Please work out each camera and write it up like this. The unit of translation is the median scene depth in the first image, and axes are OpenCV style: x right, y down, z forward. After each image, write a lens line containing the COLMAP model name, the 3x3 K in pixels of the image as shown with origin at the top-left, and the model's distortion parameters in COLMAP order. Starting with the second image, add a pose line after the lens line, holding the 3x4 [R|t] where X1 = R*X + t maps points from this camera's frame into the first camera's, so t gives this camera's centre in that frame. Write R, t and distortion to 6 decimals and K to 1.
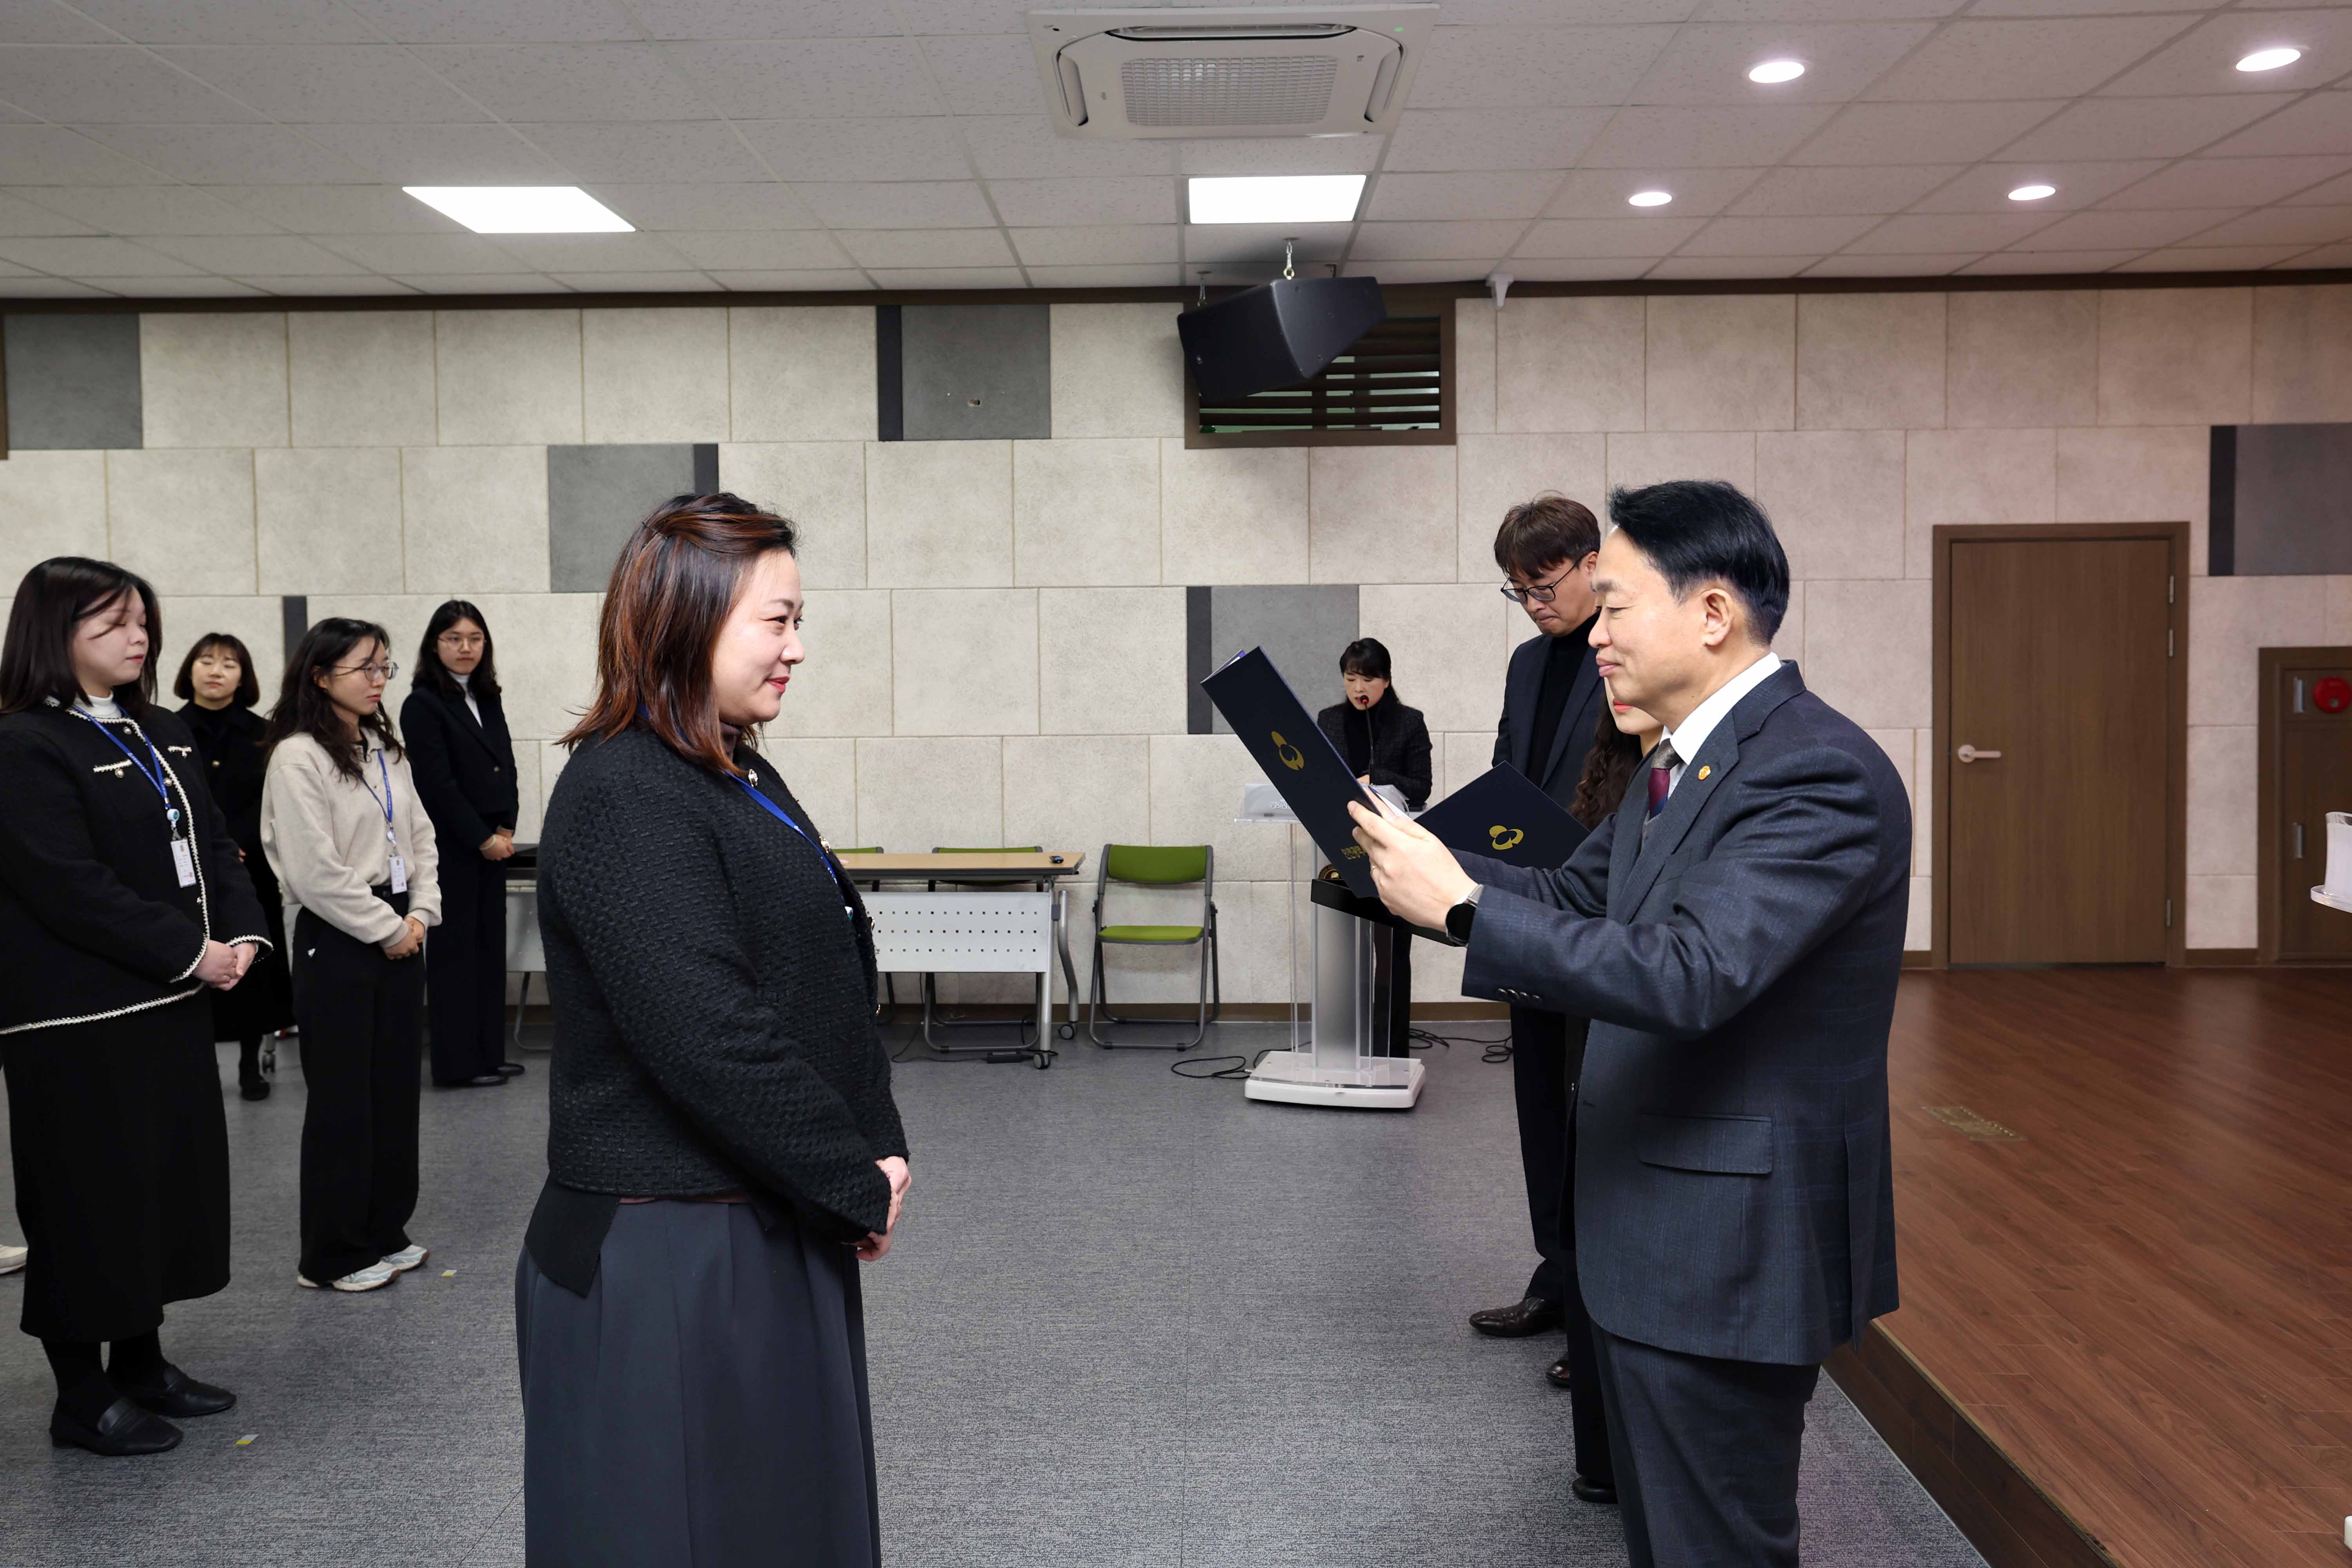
lens RADIAL K [[1665.9, 0, 1178.2], [0, 1665.9, 708.7], [0, 0, 1]] dist [0.001510, 0.023860]
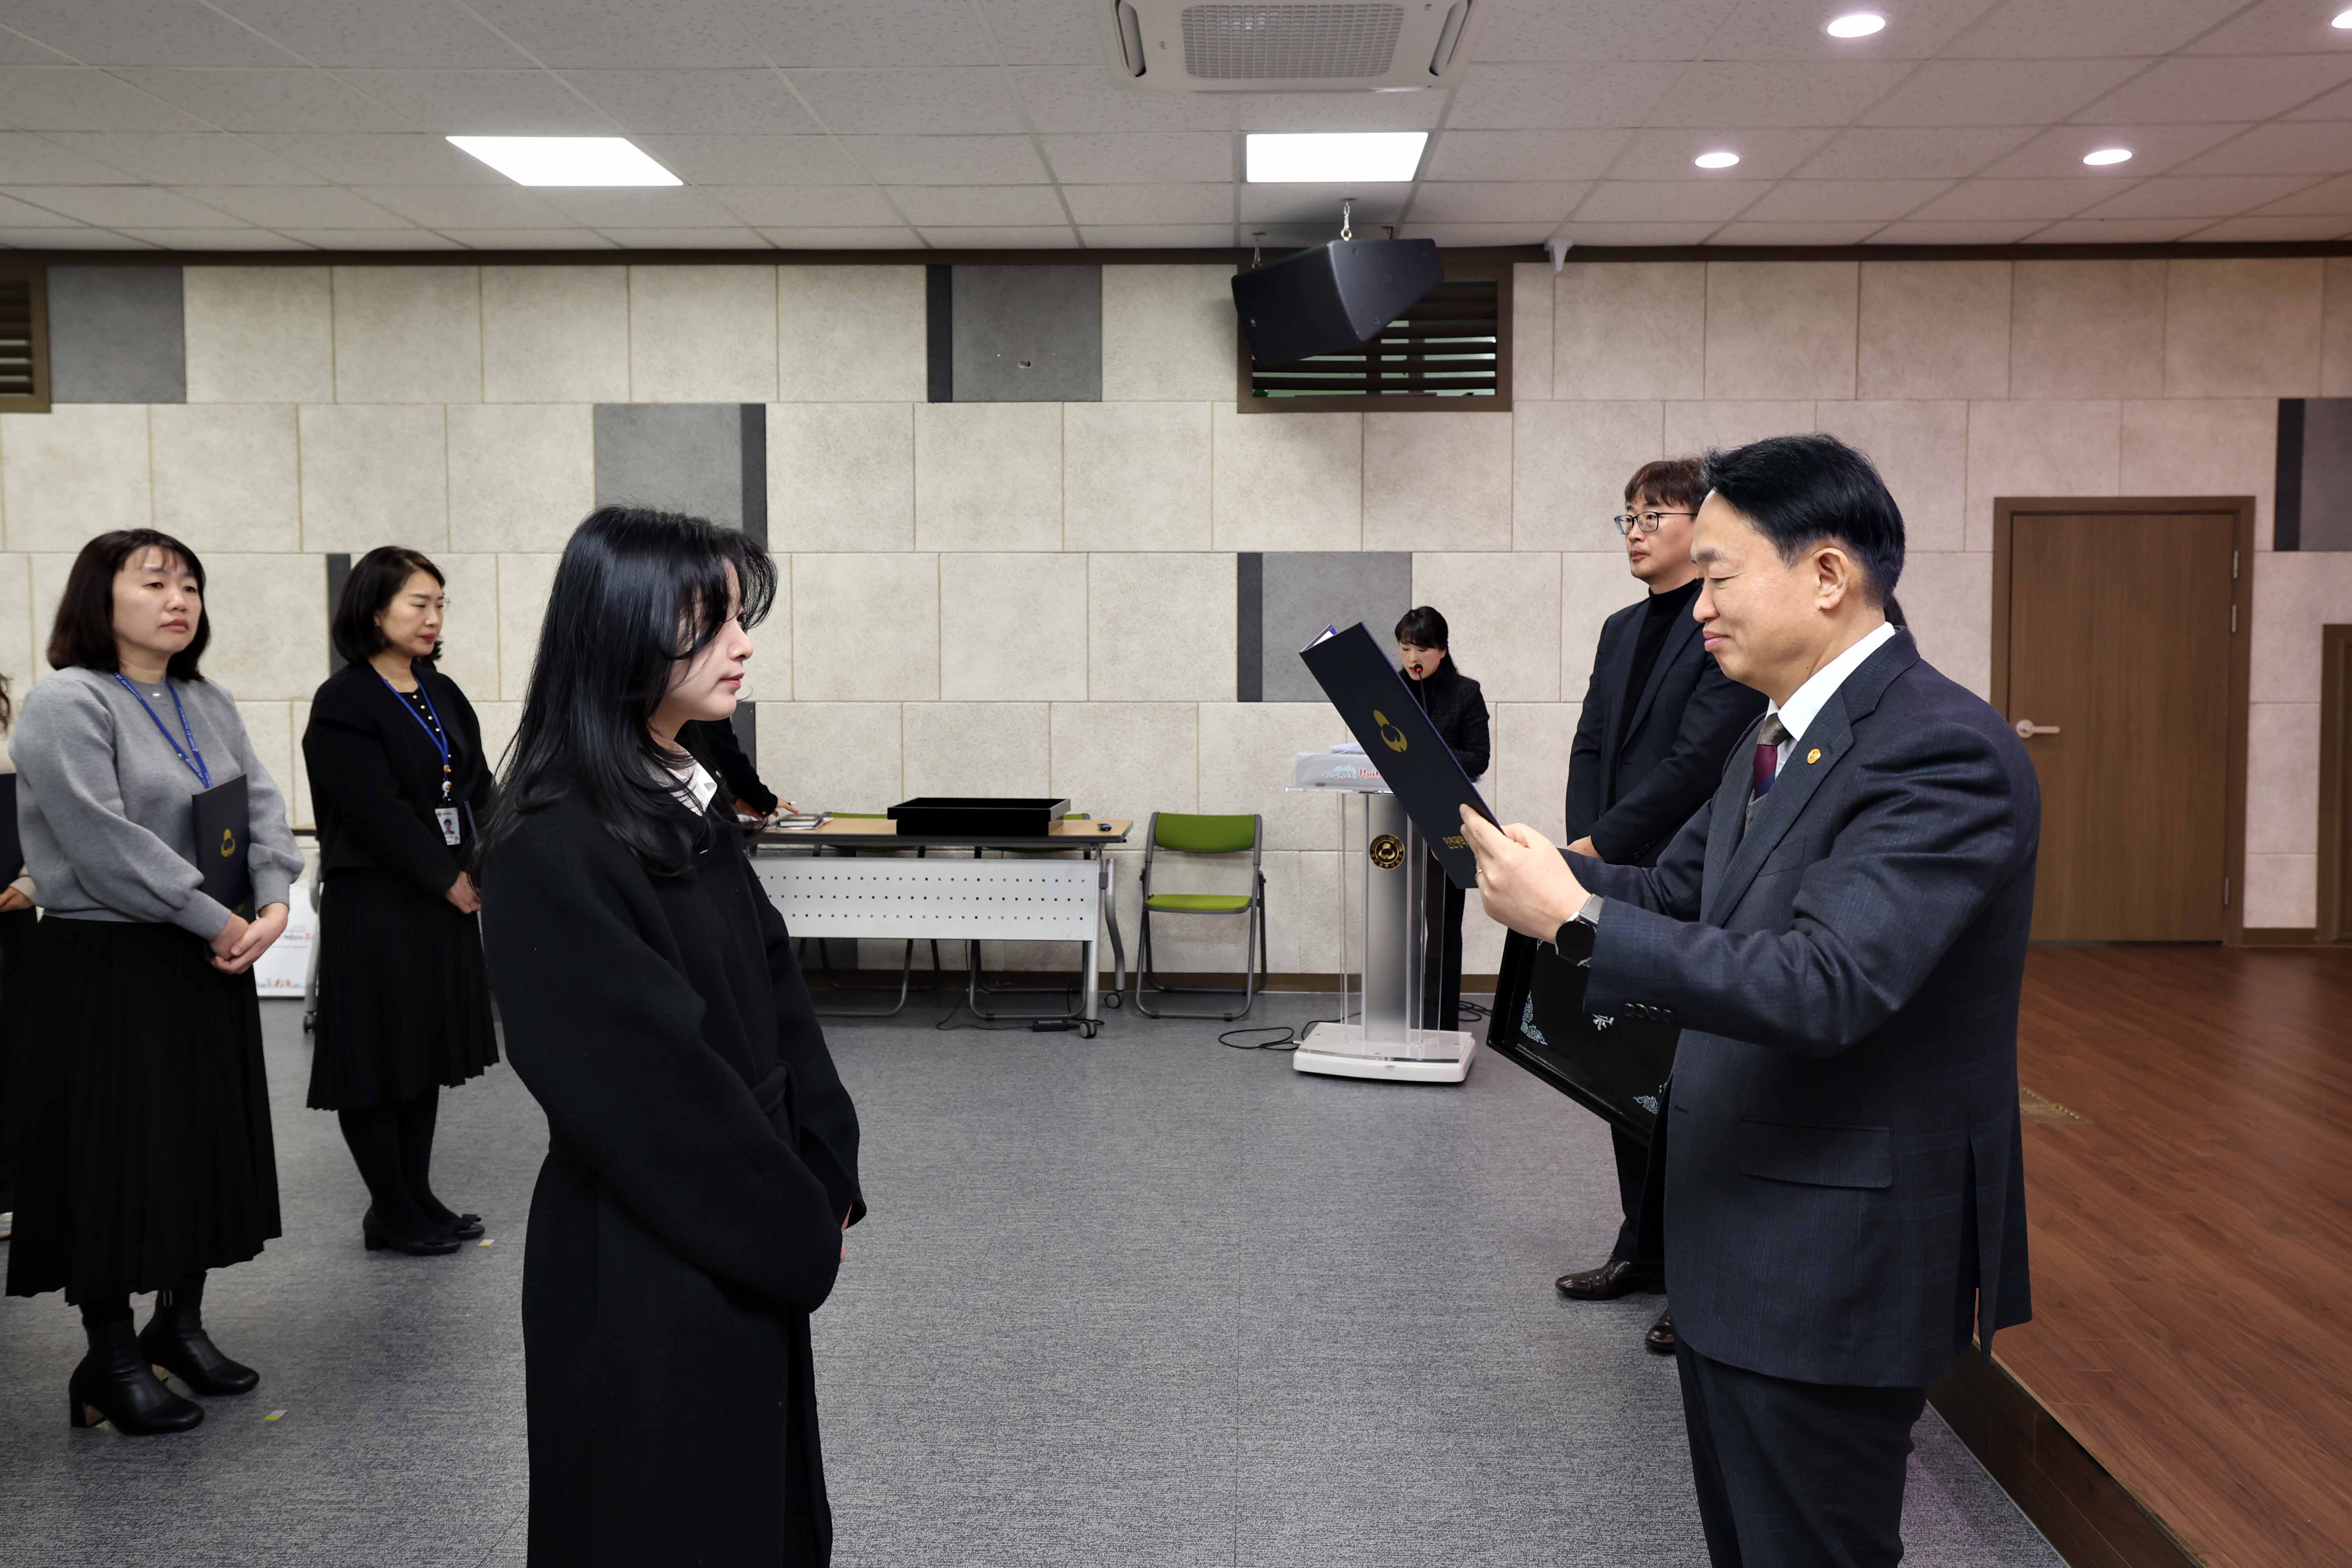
lens RADIAL K [[1665.9, 0, 1215.8], [0, 1665.9, 690.7], [0, 0, 1]] dist [0.001510, 0.023860]
pose [[0.999944, 0.009583, -0.004592, -0.002901], [-0.009542, 0.999916, 0.008772, 0.000243], [0.004676, -0.008727, 0.999951, 0.011023]]
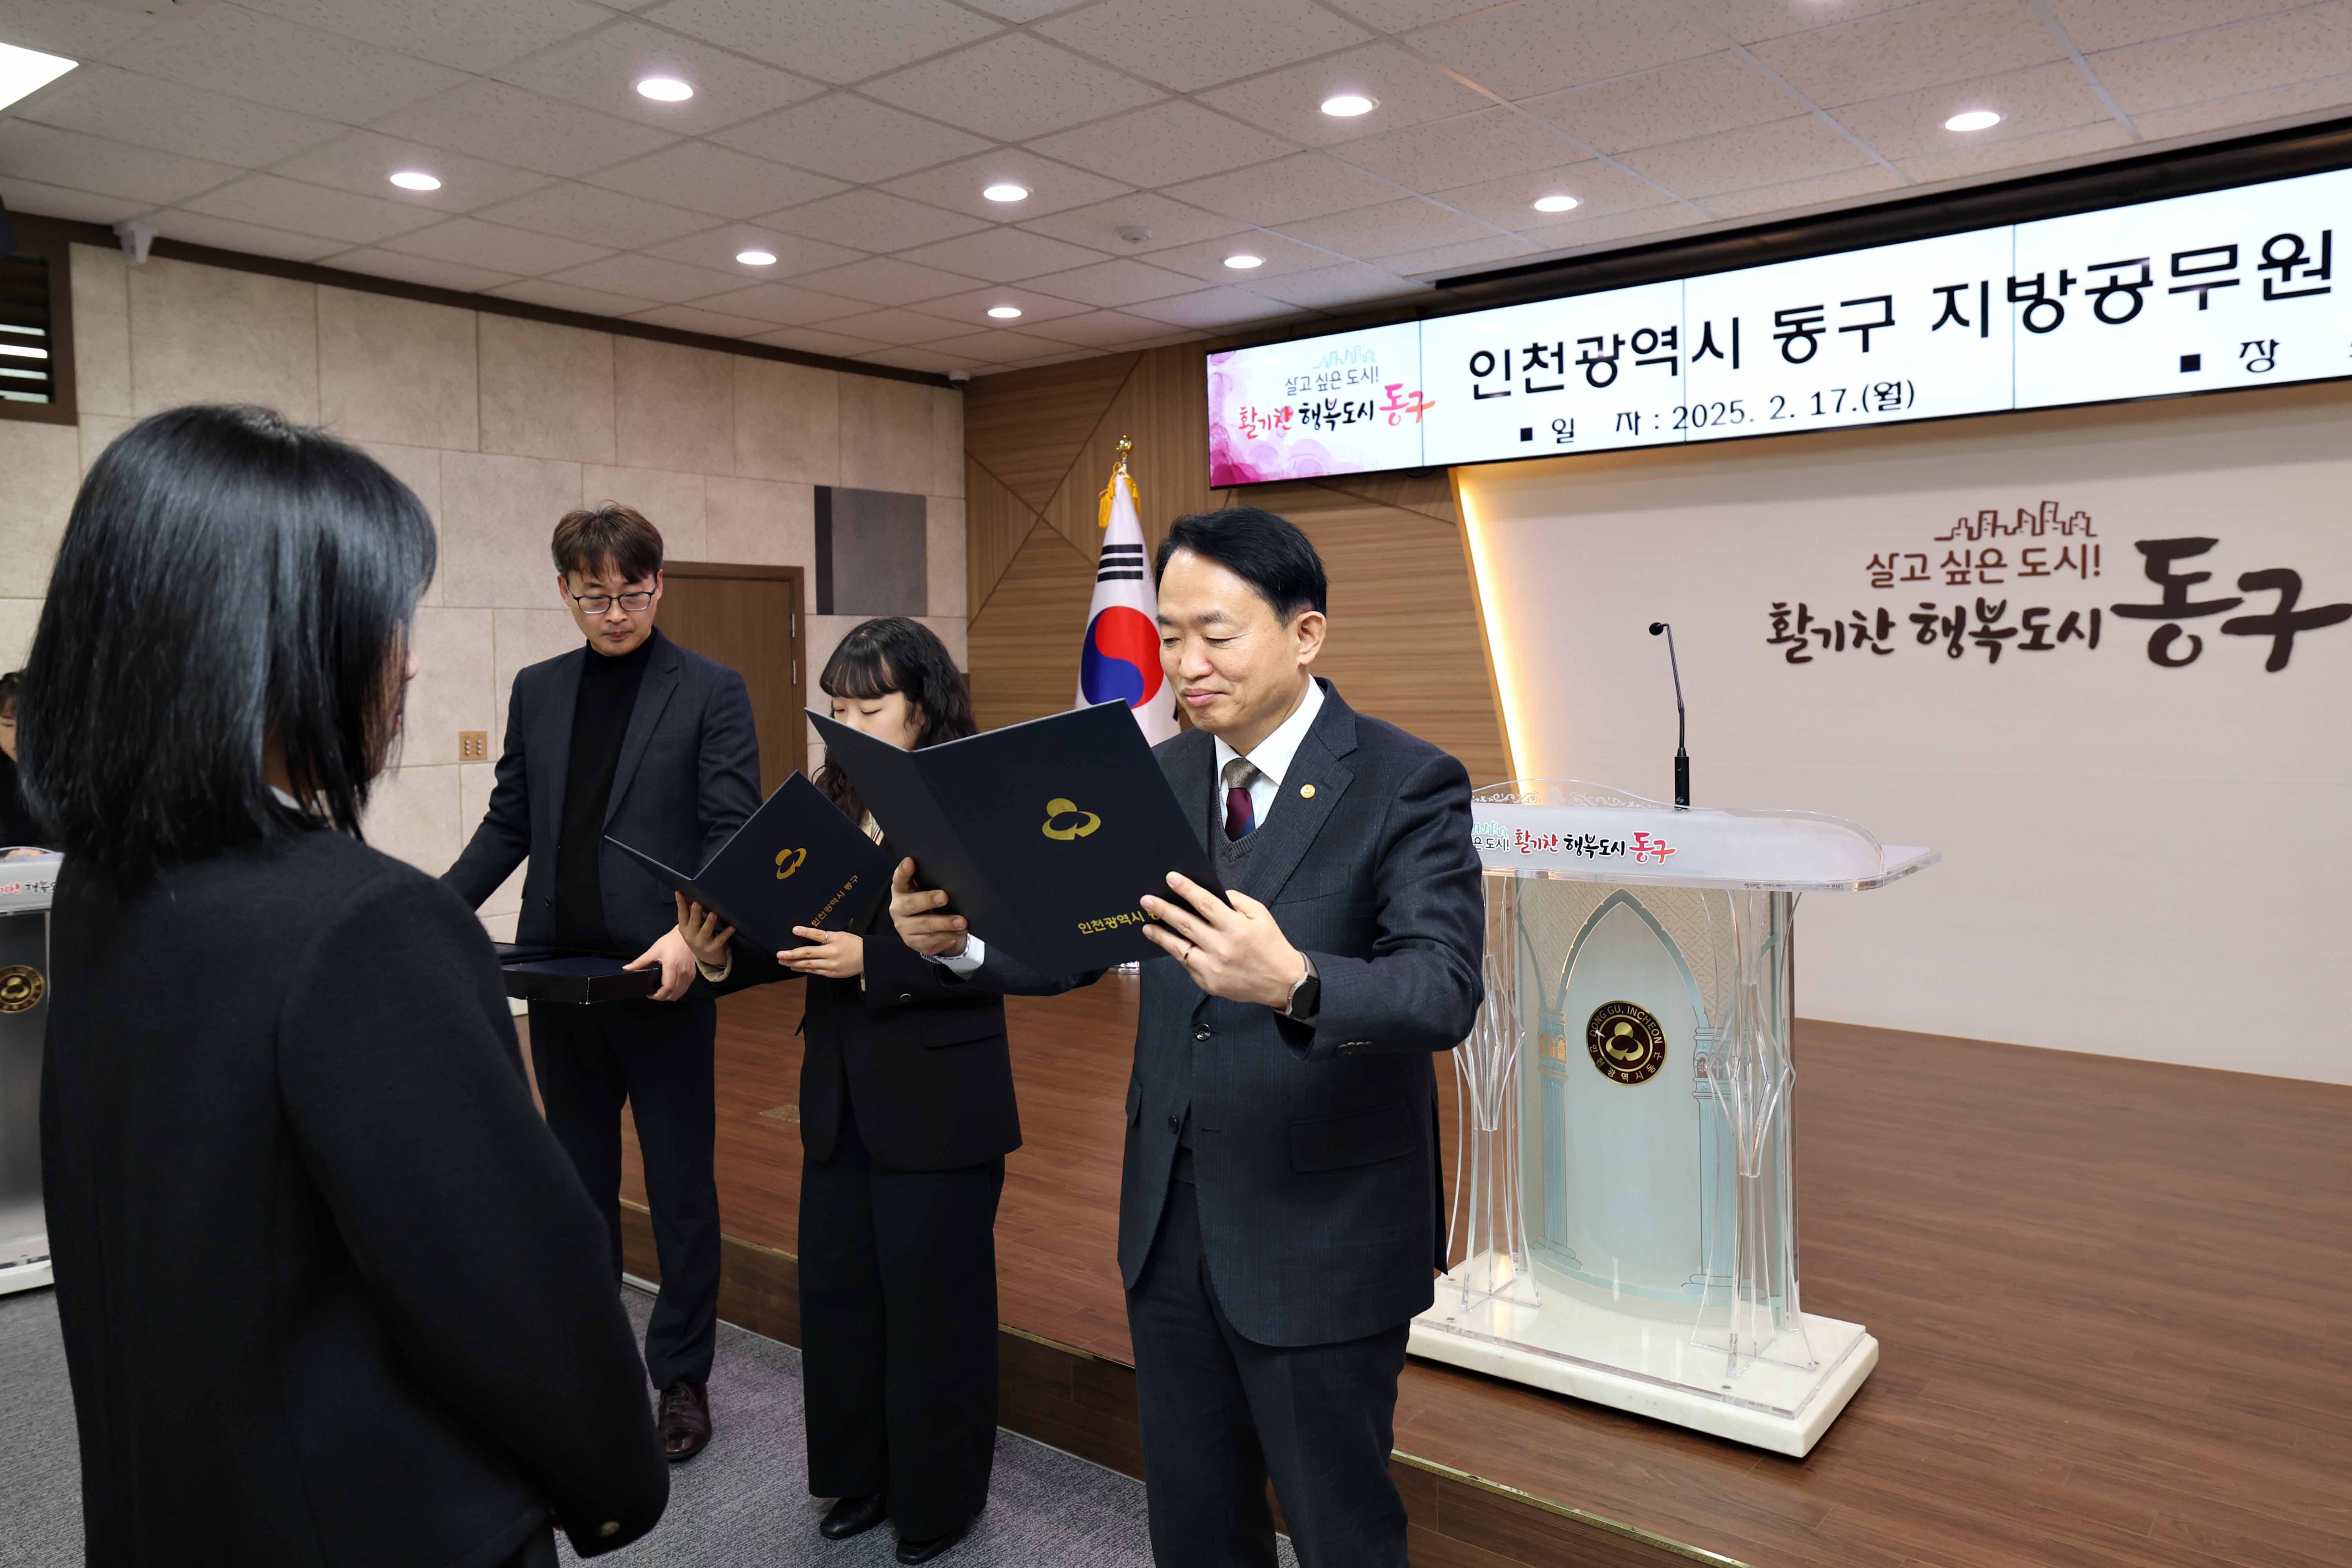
lens RADIAL K [[1665.9, 0, 1174.2], [0, 1665.9, 719.6], [0, 0, 1]] dist [0.001510, 0.023860]
pose [[0.630447, -0.022596, 0.775903, -0.138161], [0.032280, 0.999475, 0.002878, -0.002699], [-0.775561, 0.023232, 0.630845, 0.092579]]
